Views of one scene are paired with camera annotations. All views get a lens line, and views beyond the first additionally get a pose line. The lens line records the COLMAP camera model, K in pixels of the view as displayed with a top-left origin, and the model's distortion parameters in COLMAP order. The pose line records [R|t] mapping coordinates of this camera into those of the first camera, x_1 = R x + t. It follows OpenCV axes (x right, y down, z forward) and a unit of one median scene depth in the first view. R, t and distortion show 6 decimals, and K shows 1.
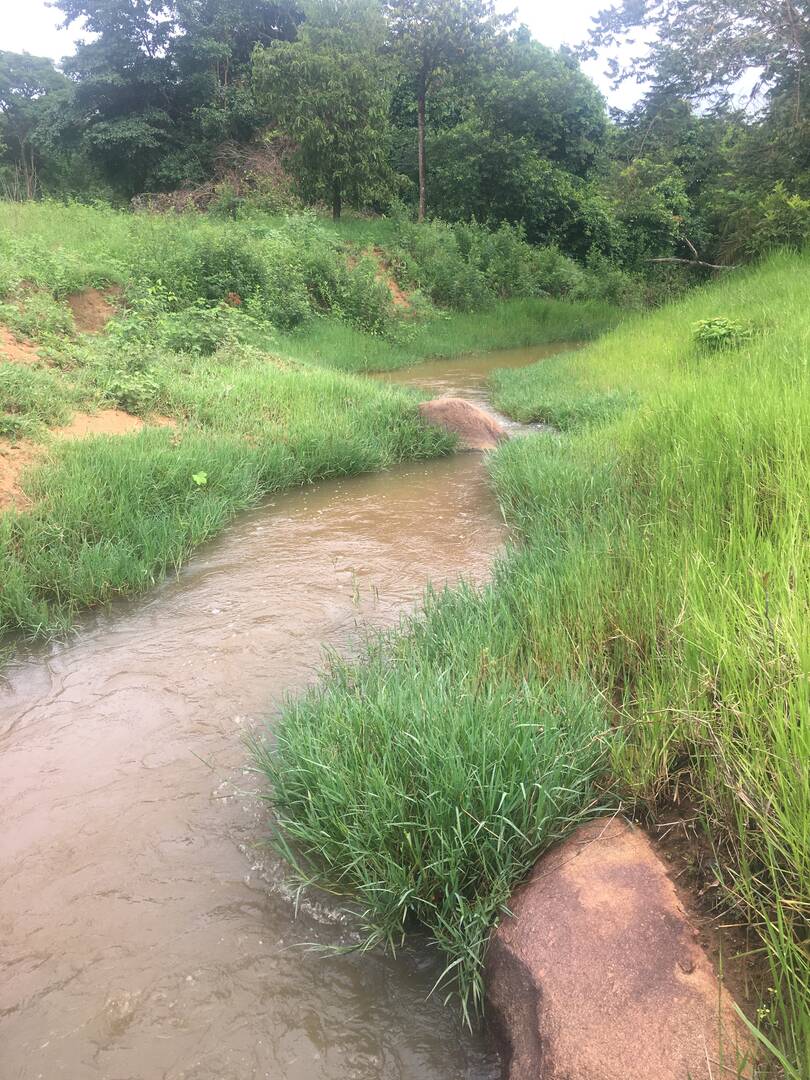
lens RADIAL K [[926.0, 0, 405.0], [0, 926.0, 540.0], [0, 0, 1]] dist [0.001856, -0.000687]
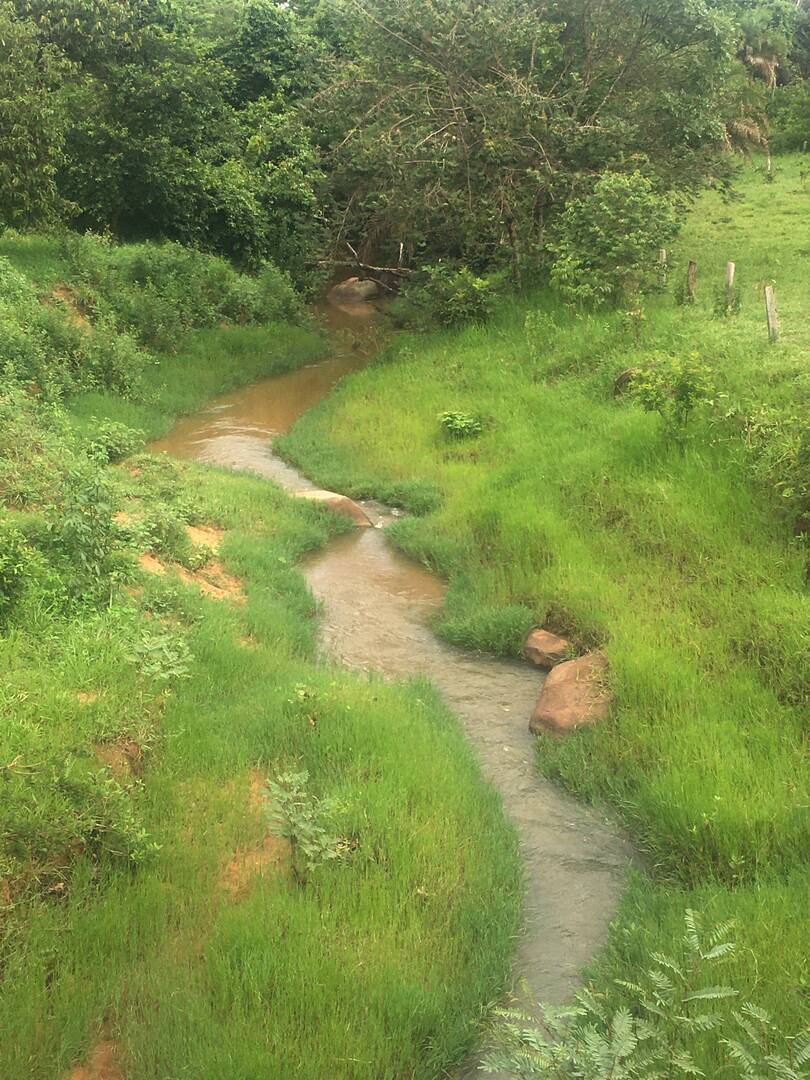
lens RADIAL K [[1498.1, 0, 405.0], [0, 1498.1, 540.0], [0, 0, 1]] dist [0.003047, -0.050664]
pose [[0.924106, -0.093307, 0.370571, -0.291345], [0.099240, 0.995059, 0.003070, -0.023067], [-0.369026, 0.033939, 0.928799, -0.537914]]
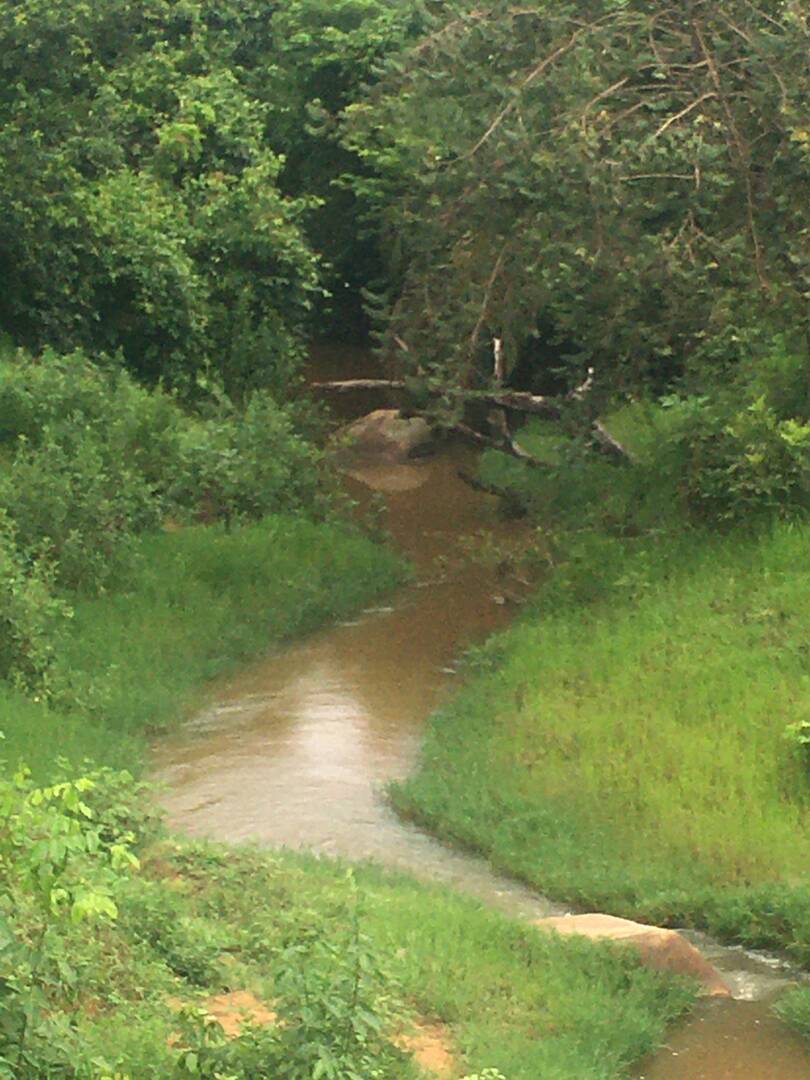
lens RADIAL K [[3079.9, 0, 405.0], [0, 3079.9, 540.0], [0, 0, 1]] dist [0.083455, -0.880706]
pose [[0.909198, -0.066748, 0.410979, -0.385174], [0.124908, 0.985329, -0.116300, -0.067319], [-0.397187, 0.157075, 0.904196, -0.412068]]
